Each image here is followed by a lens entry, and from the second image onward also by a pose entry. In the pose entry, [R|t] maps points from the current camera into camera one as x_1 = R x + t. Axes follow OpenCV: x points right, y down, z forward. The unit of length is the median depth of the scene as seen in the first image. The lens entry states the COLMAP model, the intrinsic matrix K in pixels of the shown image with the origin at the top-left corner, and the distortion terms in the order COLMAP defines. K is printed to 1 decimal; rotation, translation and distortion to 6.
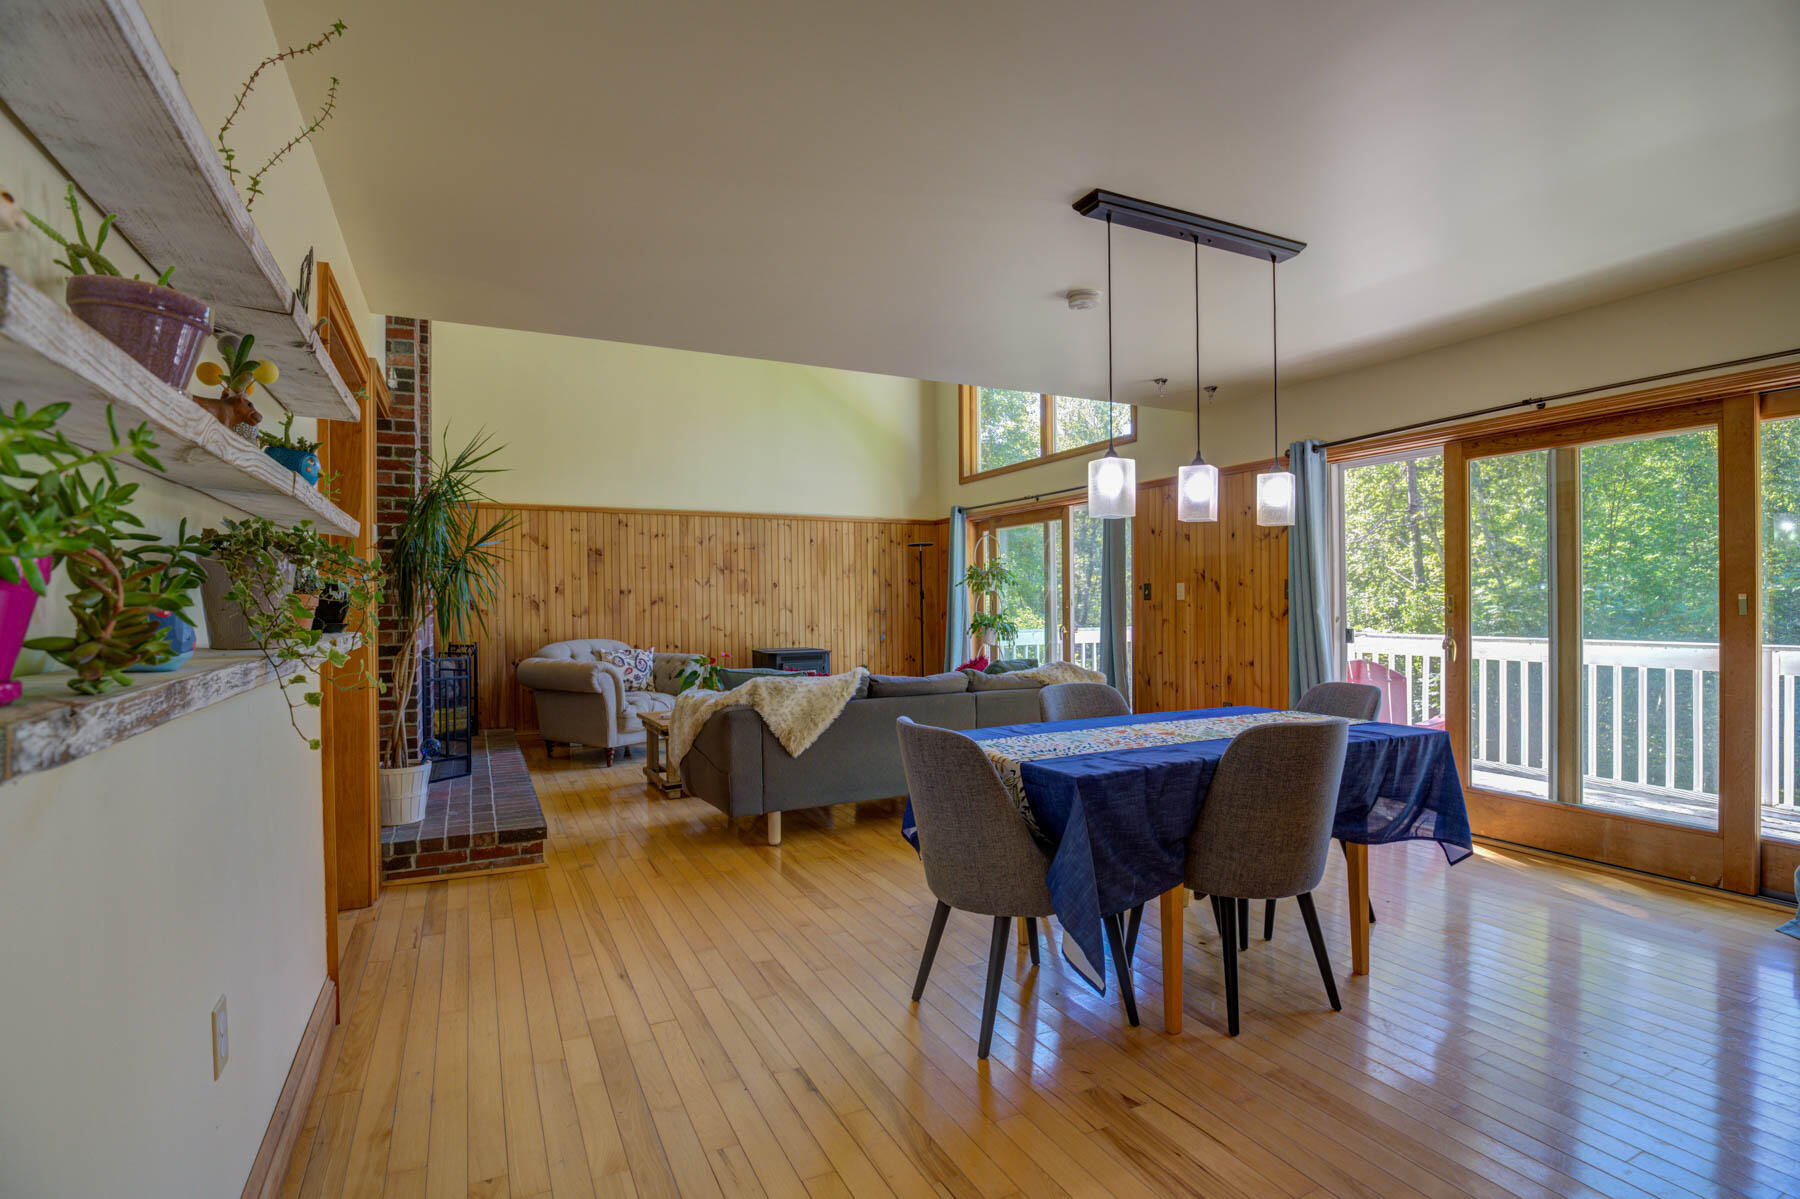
lens RADIAL K [[877.3, 0, 904.7], [0, 877.3, 600.0], [0, 0, 1]] dist [-0.015867, -0.000480]
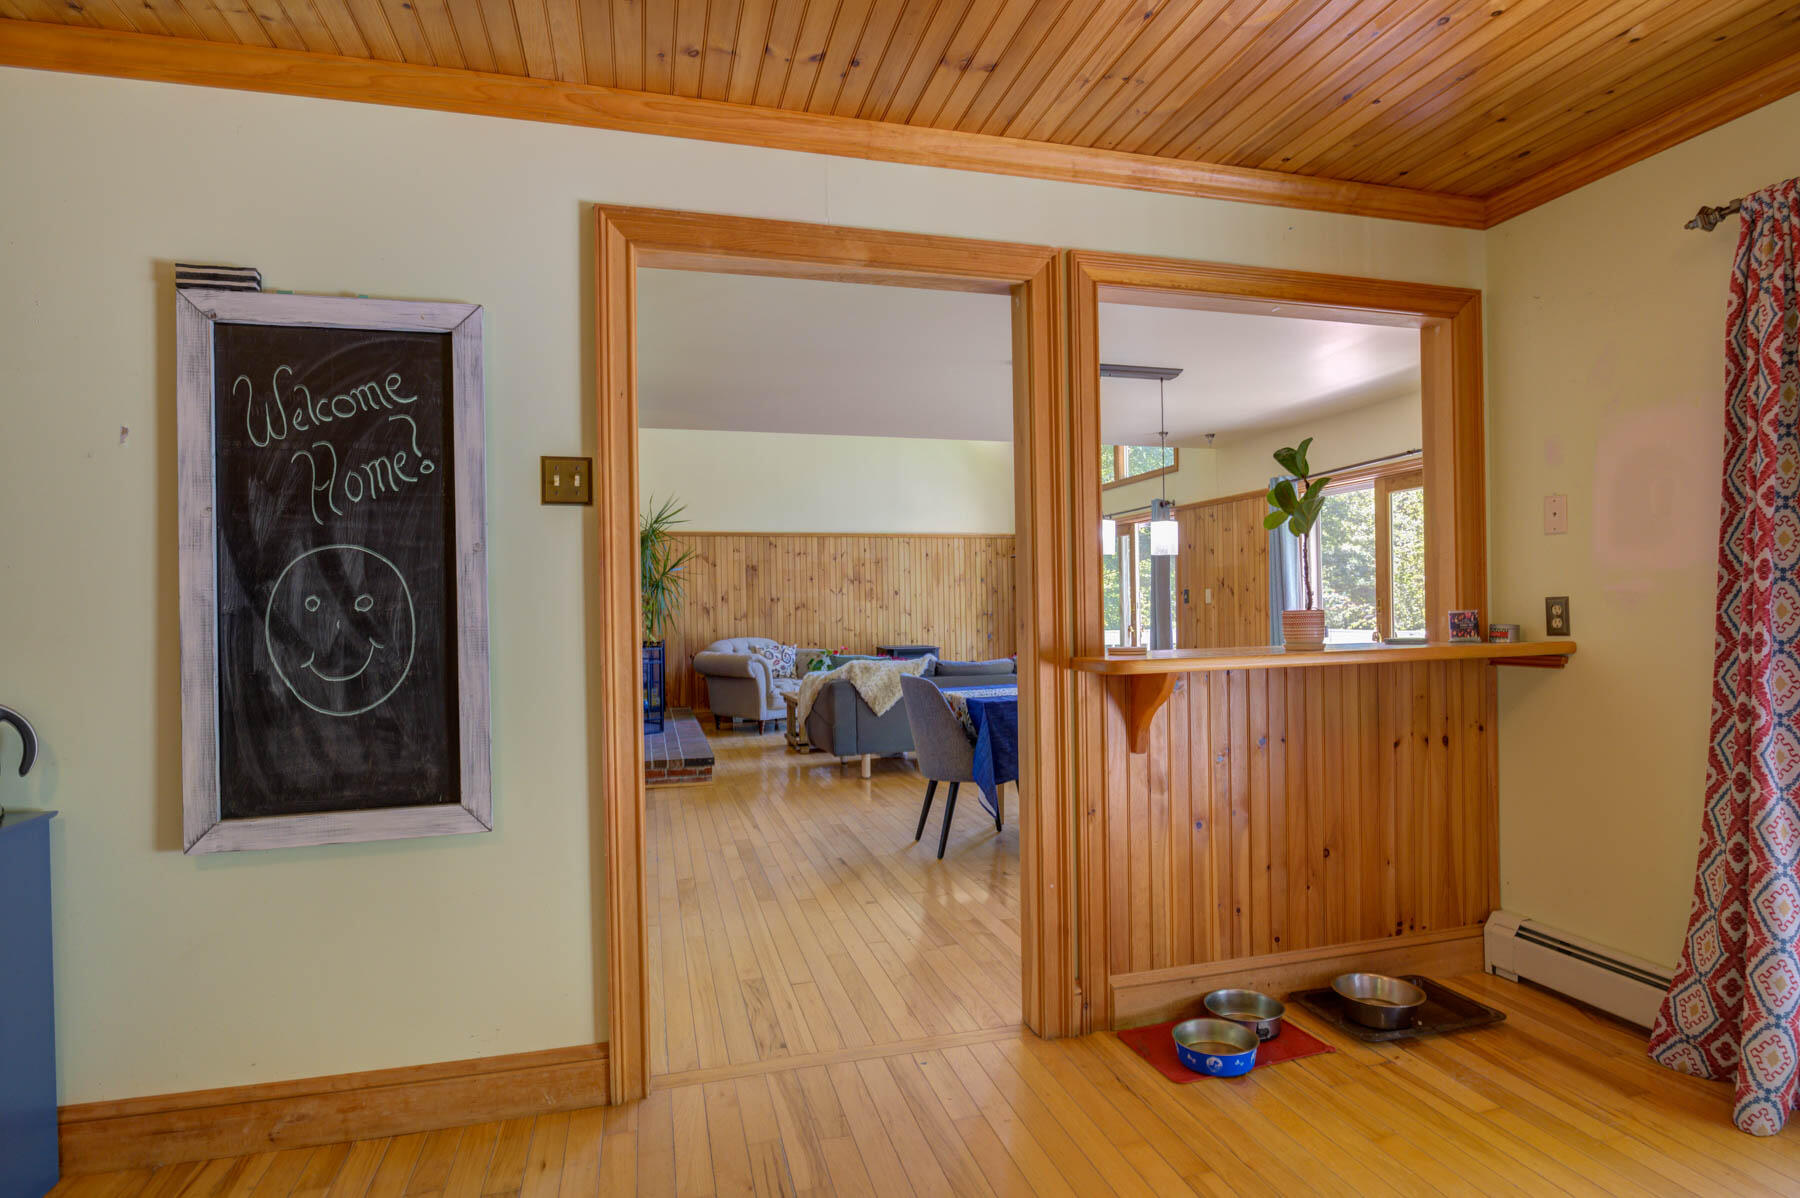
lens RADIAL K [[950.5, 0, 898.5], [0, 950.5, 602.3], [0, 0, 1]] dist [-0.004152, -0.000037]
pose [[0.979800, -0.008282, -0.199810, 0.147343], [0.007880, 0.999965, -0.002803, -0.000659], [0.199826, 0.001171, 0.979831, -0.345682]]
